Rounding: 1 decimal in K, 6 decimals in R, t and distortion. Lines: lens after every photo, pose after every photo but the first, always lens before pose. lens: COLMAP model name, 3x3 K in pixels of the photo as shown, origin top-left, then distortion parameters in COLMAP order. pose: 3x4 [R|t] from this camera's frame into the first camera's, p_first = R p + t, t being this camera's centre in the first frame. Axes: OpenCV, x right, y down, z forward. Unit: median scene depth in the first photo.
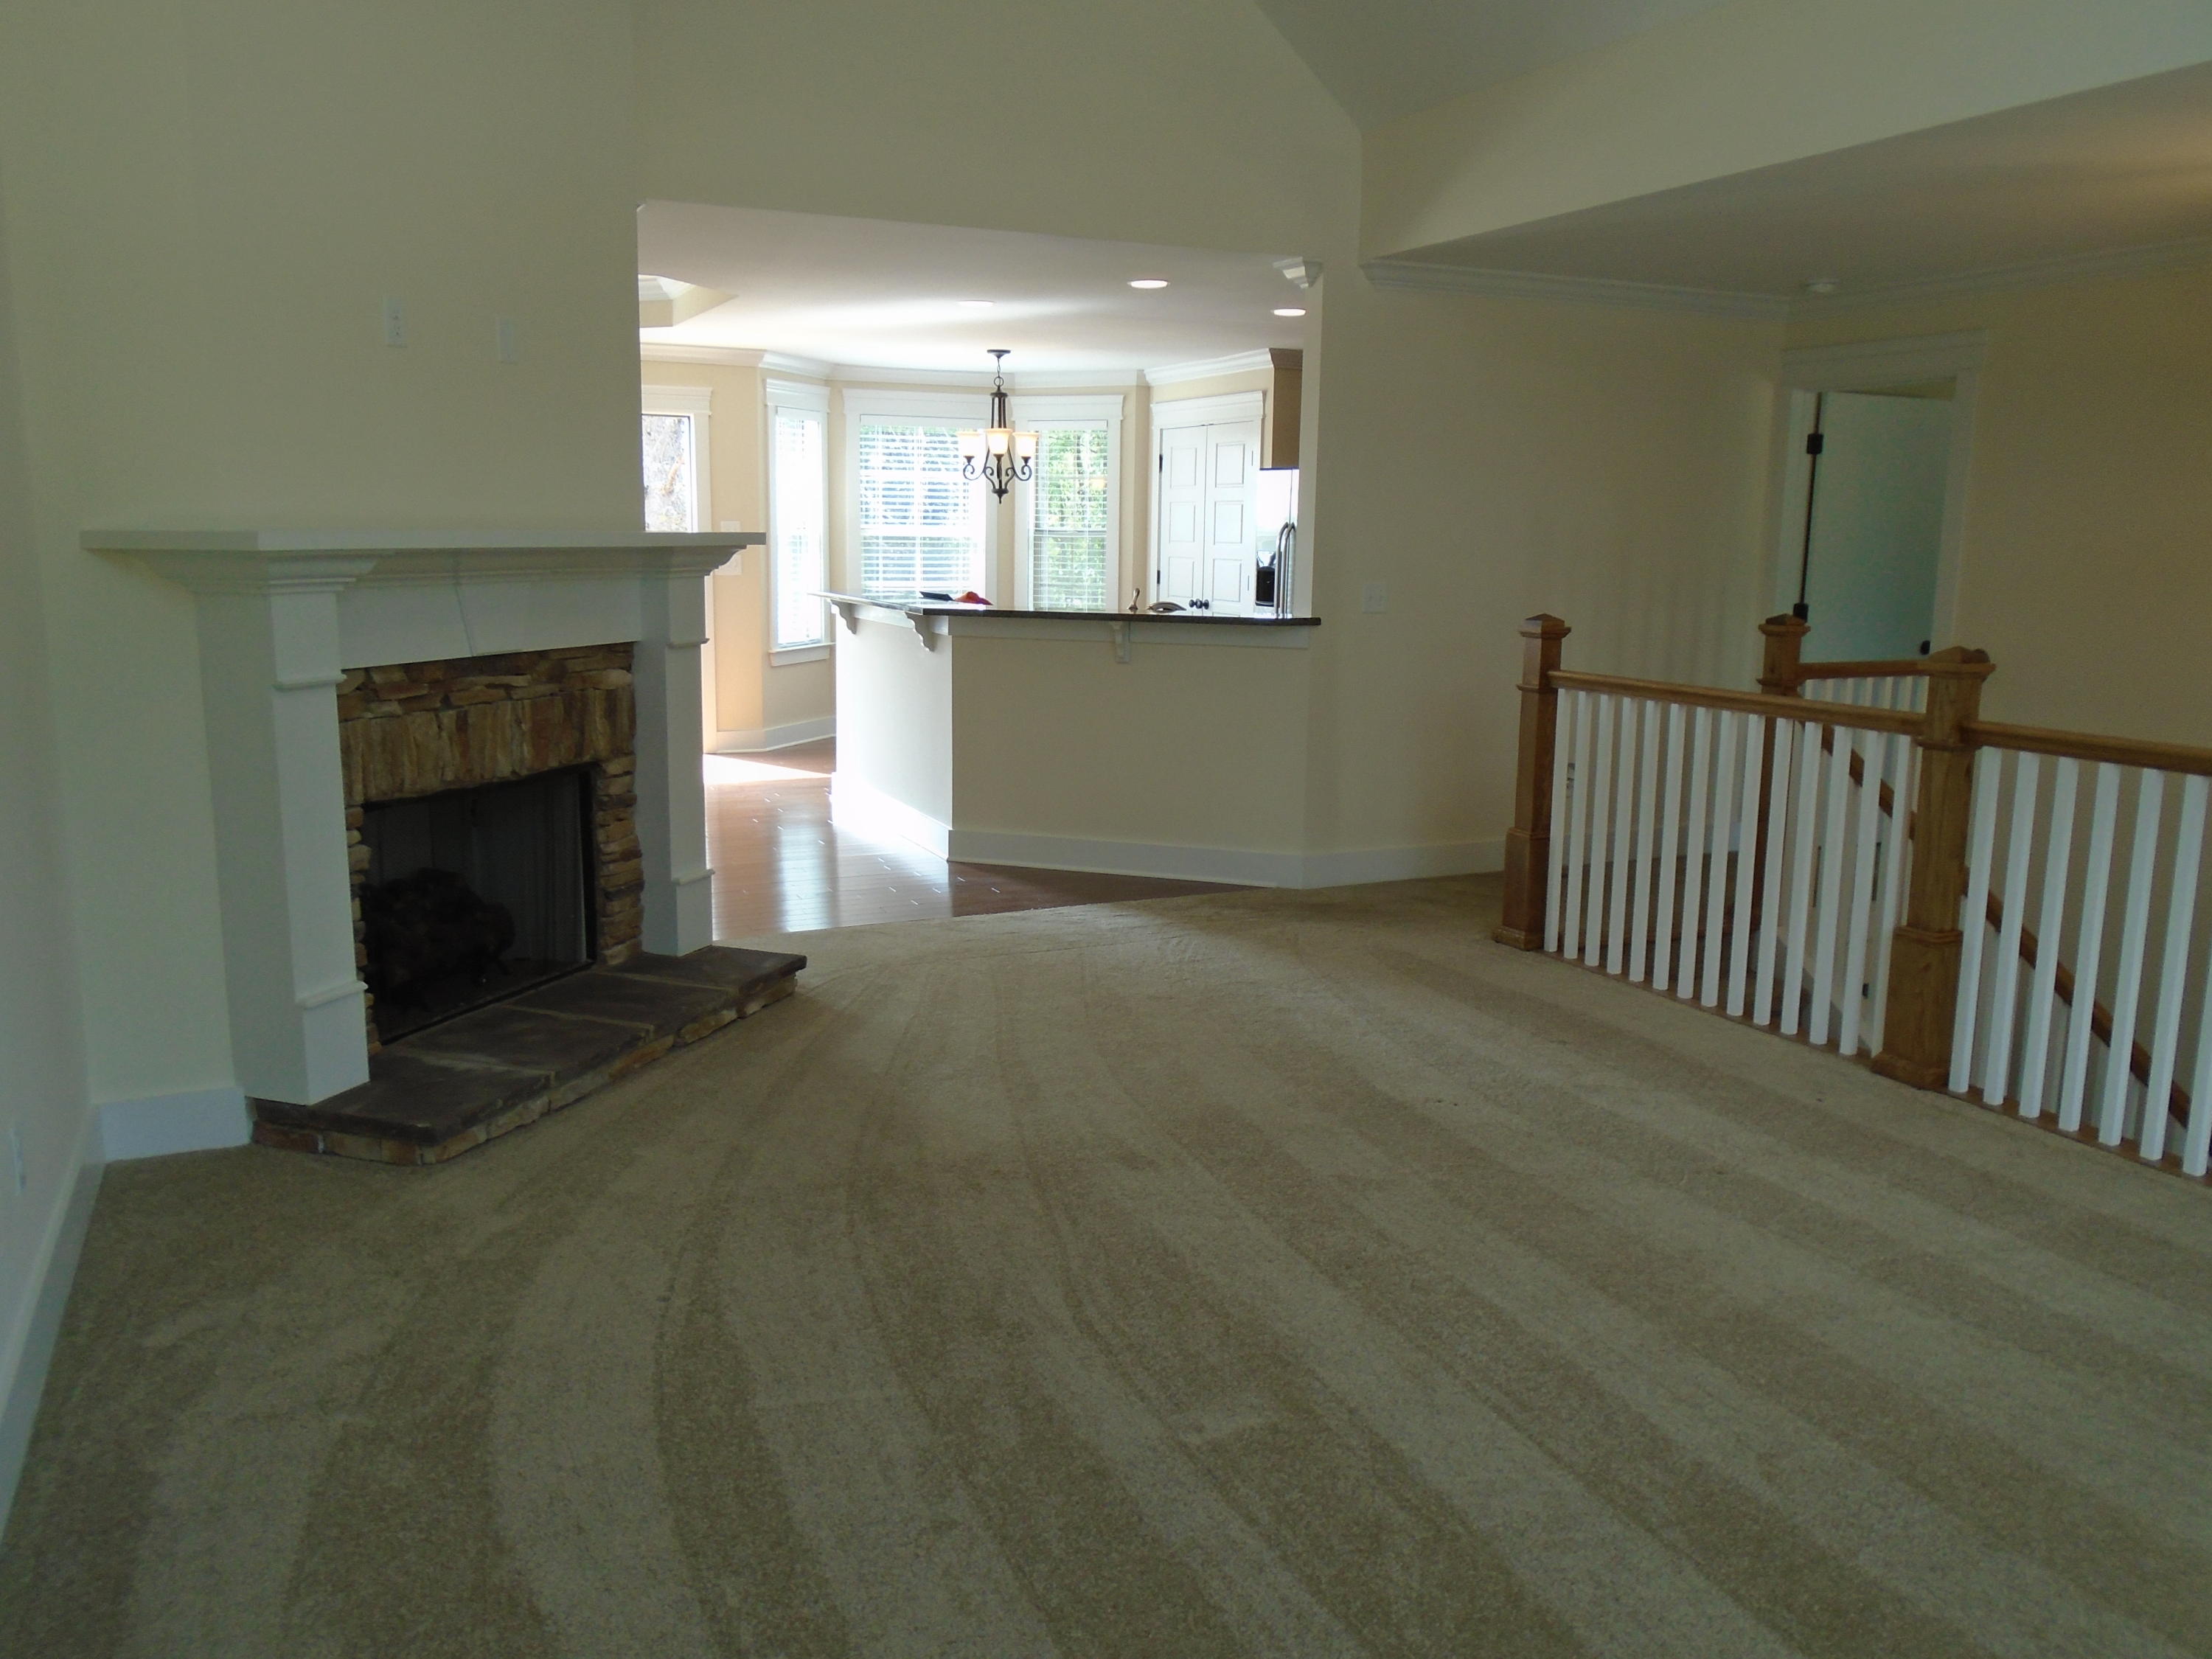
lens RADIAL K [[1718.5, 0, 1098.7], [0, 1718.5, 798.6], [0, 0, 1]] dist [0.001746, -0.004972]
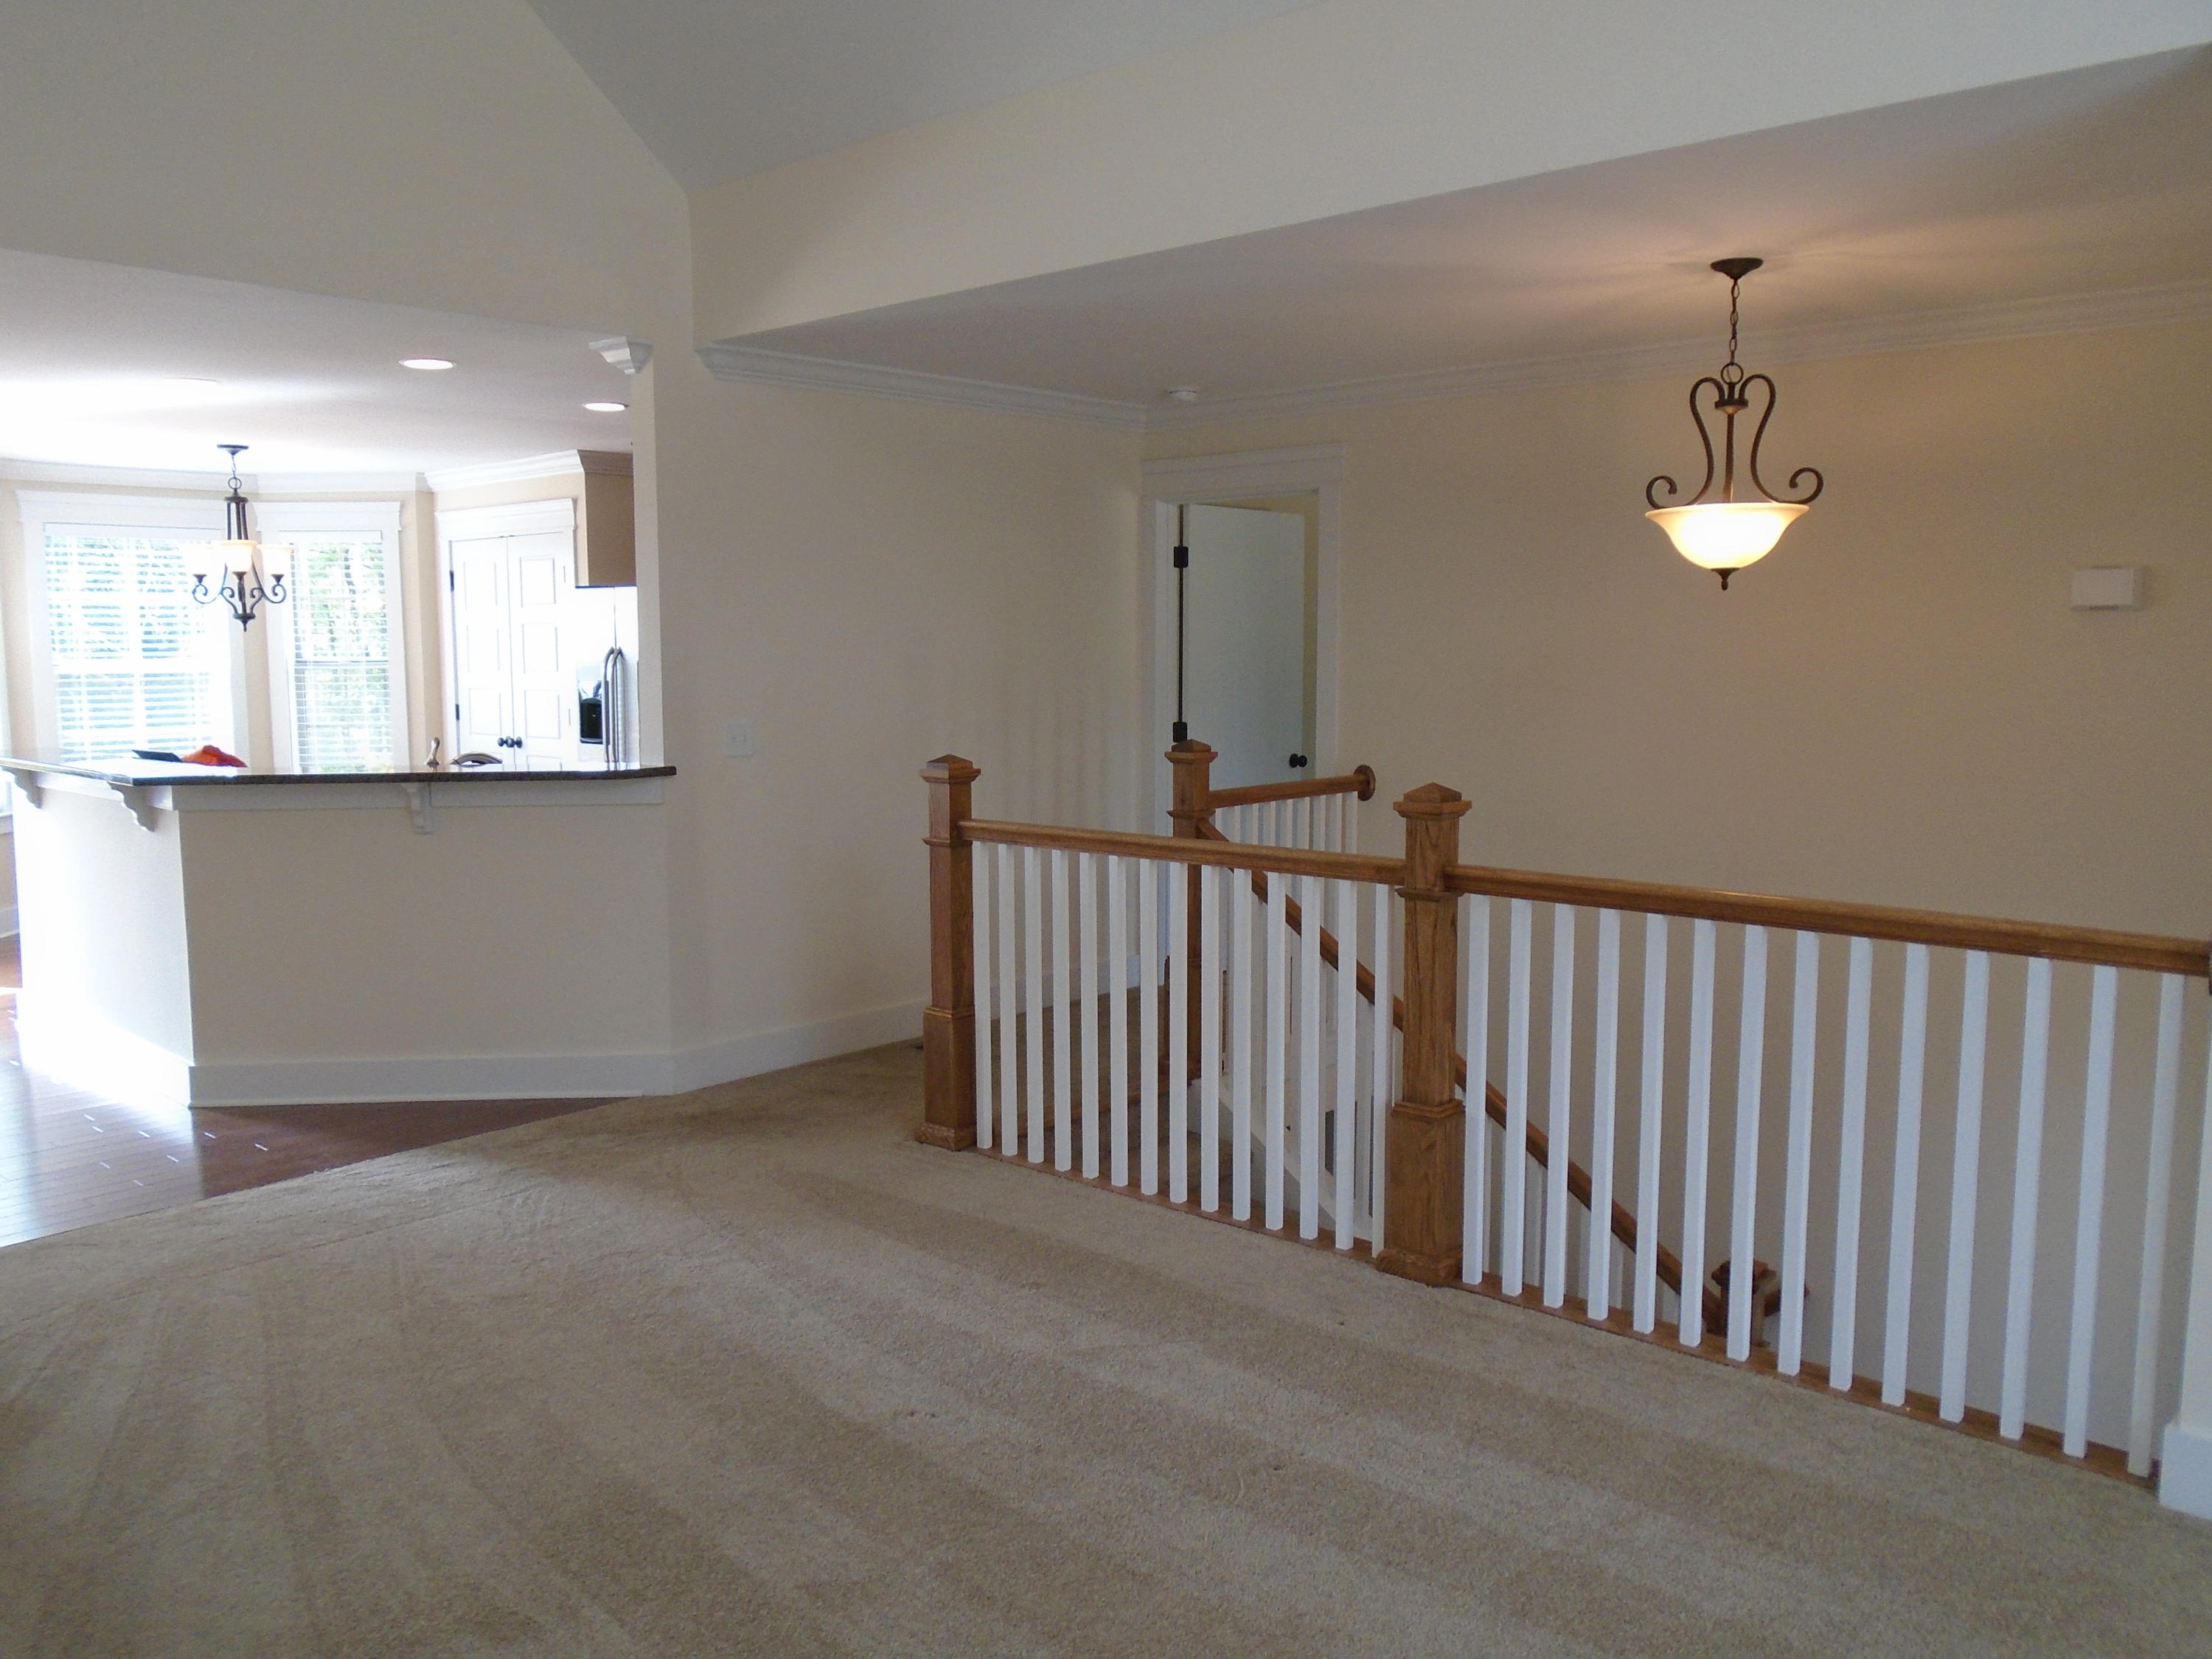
lens RADIAL K [[1718.5, 0, 1098.7], [0, 1718.5, 798.6], [0, 0, 1]] dist [0.001746, -0.004972]
pose [[0.922247, -0.056815, 0.382405, -0.001012], [0.080796, 0.995625, -0.046932, -0.039536], [-0.378065, 0.074180, 0.922802, 0.182217]]
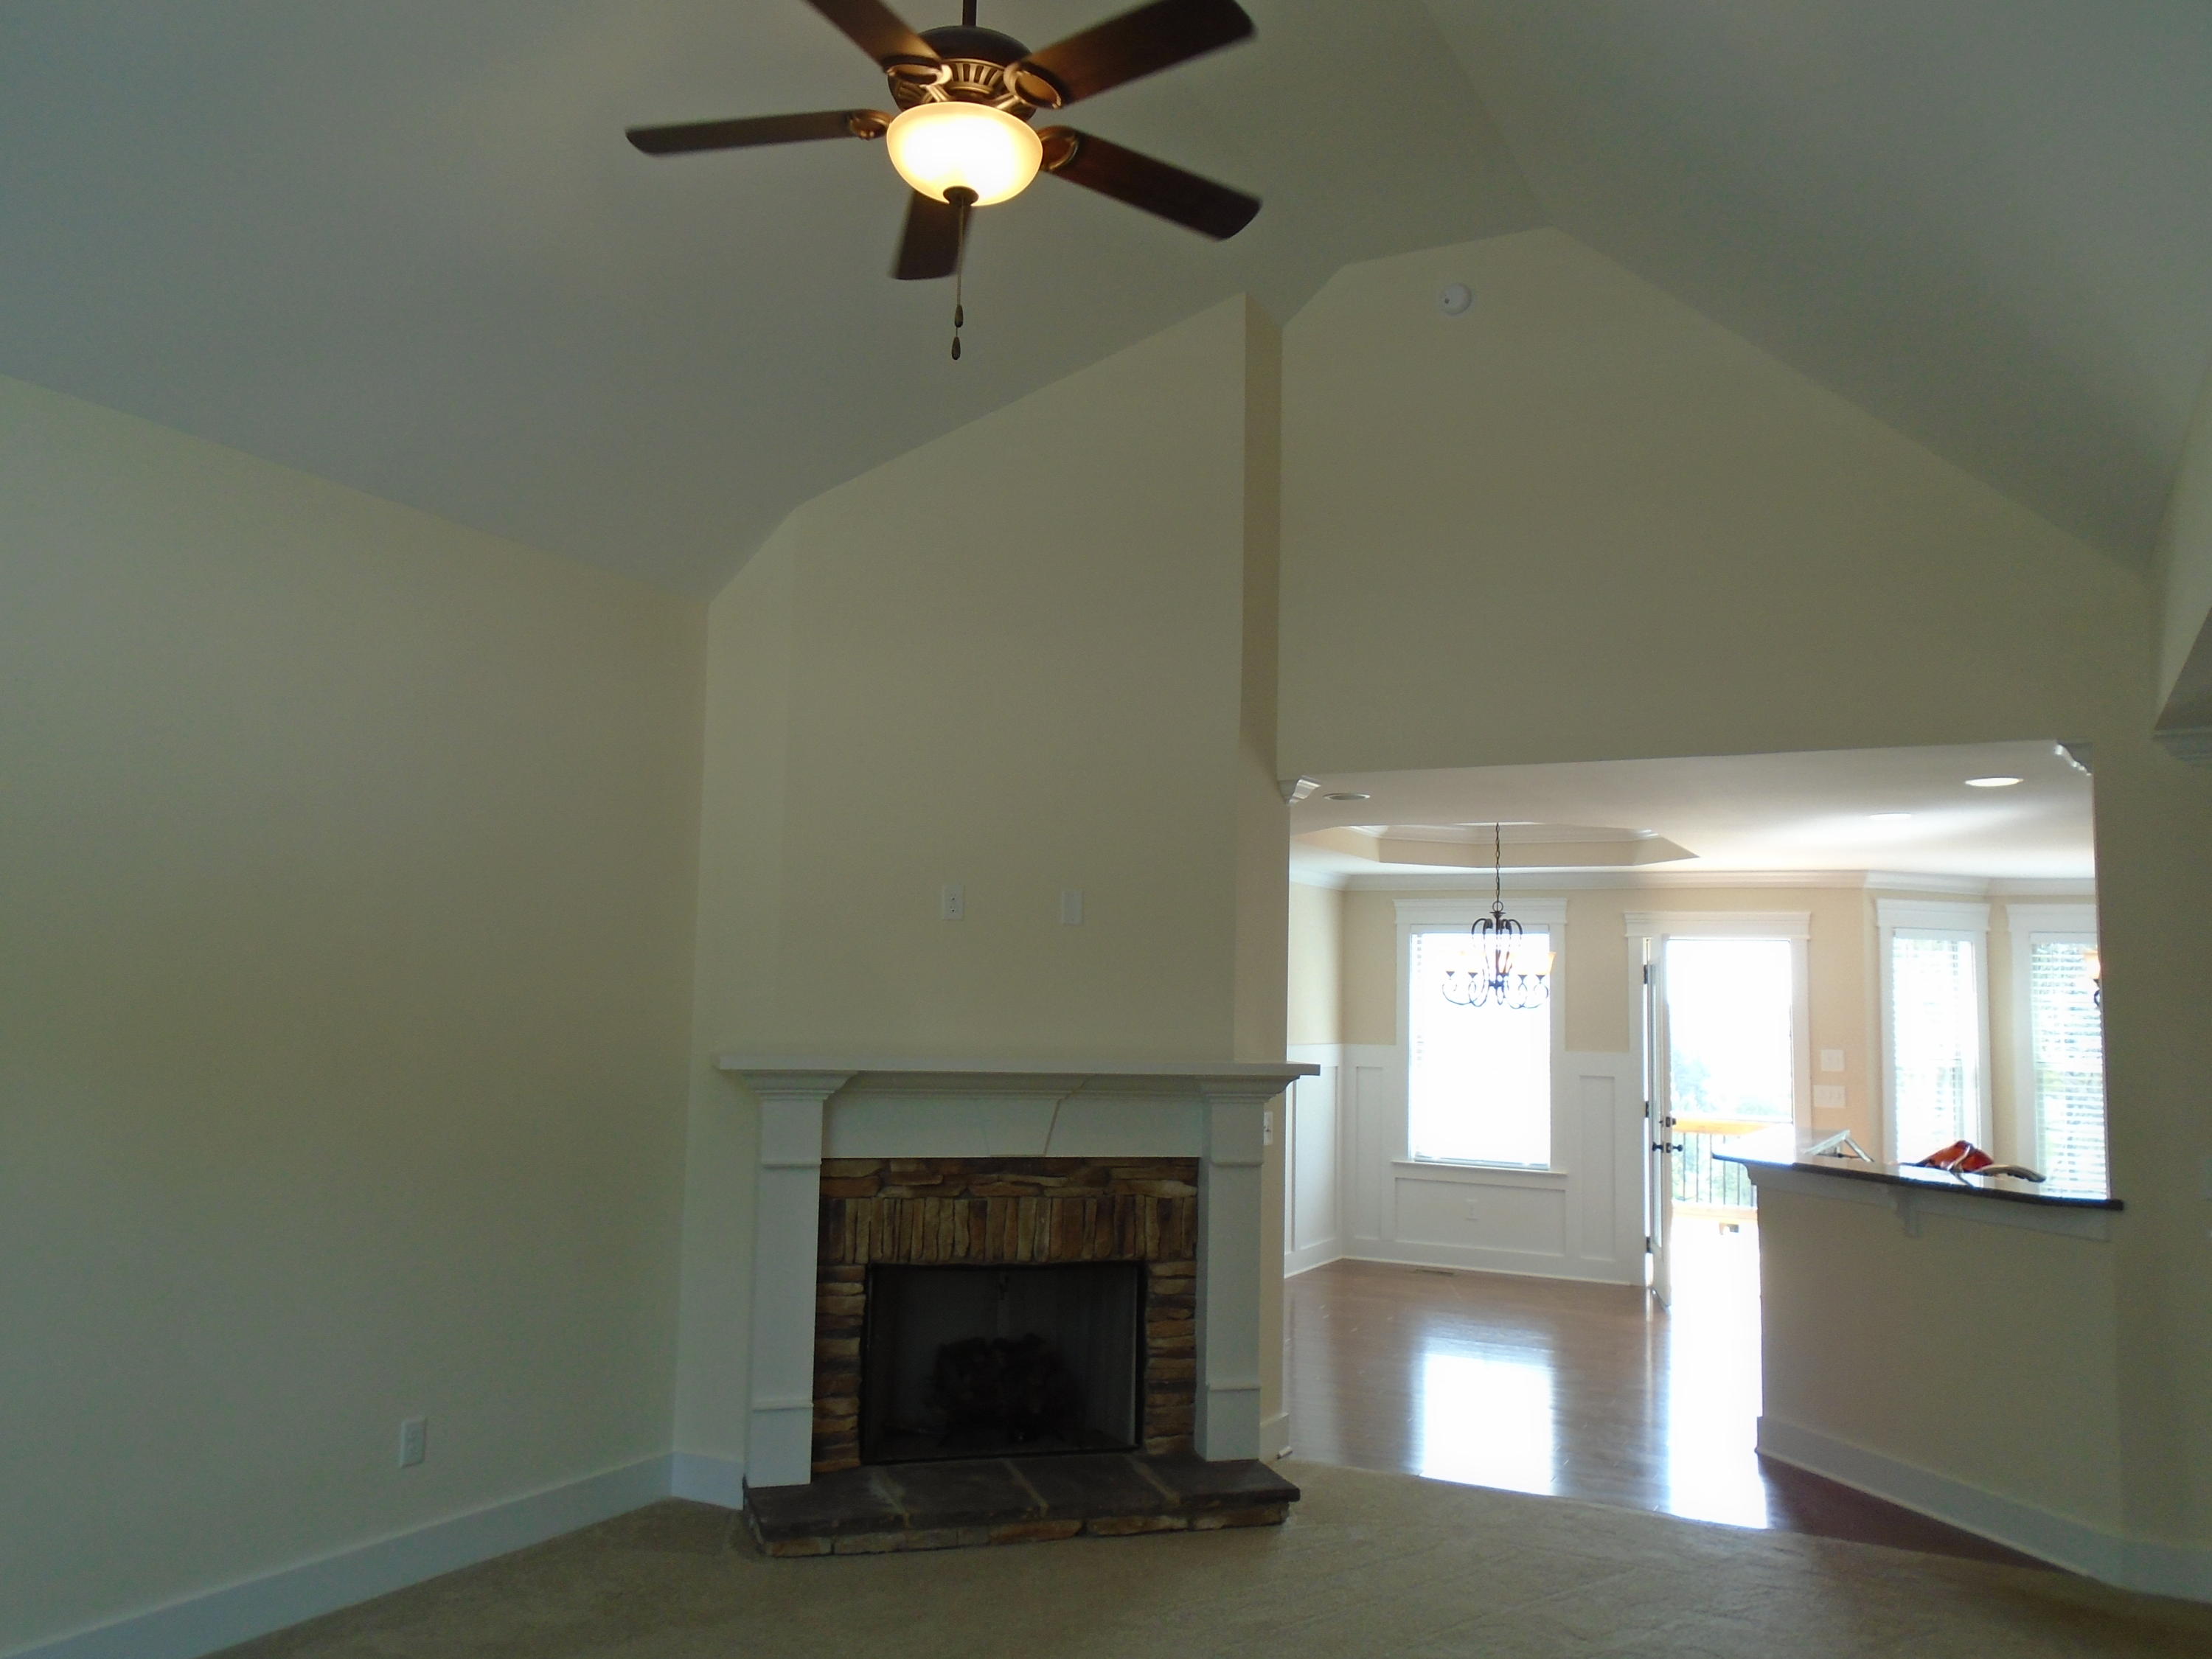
lens RADIAL K [[1713.1, 0, 1102.2], [0, 1713.1, 821.1], [0, 0, 1]] dist [0.008791, 0.000560]
pose [[0.611133, -0.082821, -0.787183, 0.532701], [-0.141225, 0.967144, -0.211396, -0.052216], [0.778827, 0.240361, 0.579357, 0.219666]]
